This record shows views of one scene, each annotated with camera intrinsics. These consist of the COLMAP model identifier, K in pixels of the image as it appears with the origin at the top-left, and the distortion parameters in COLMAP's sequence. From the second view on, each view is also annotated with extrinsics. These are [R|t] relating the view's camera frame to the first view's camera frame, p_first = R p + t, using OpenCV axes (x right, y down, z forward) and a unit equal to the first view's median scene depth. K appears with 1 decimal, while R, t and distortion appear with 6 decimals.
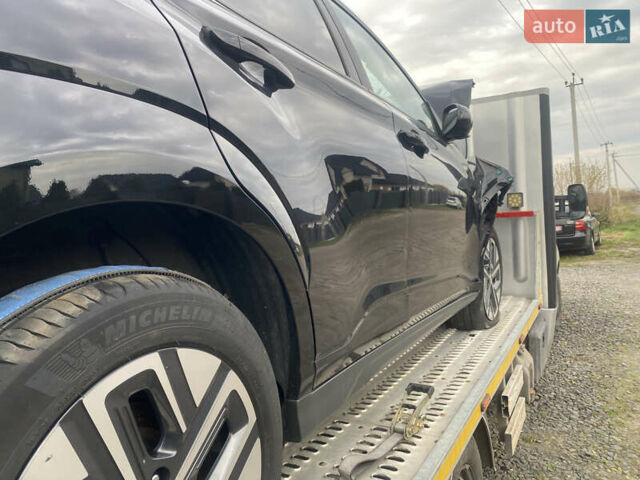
lens RADIAL K [[485.1, 0, 320.0], [0, 485.1, 240.0], [0, 0, 1]] dist [-0.012807, -0.007006]
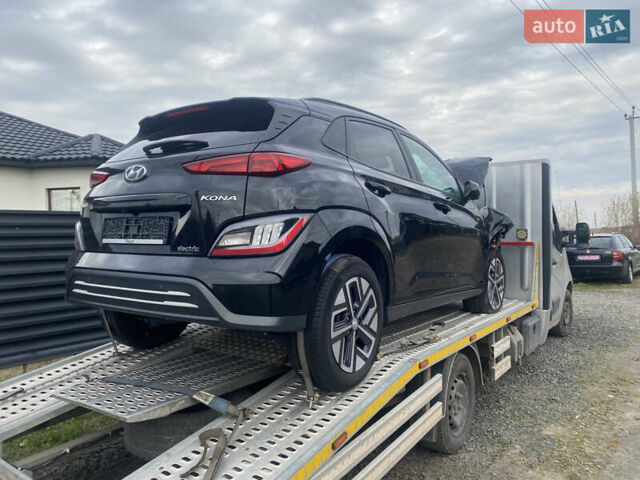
lens RADIAL K [[485.1, 0, 320.0], [0, 485.1, 240.0], [0, 0, 1]] dist [-0.012807, -0.007006]
pose [[0.992746, 0.048993, -0.109795, -0.053014], [-0.052800, 0.998091, -0.032036, 0.019120], [0.108016, 0.037601, 0.993438, -0.664623]]
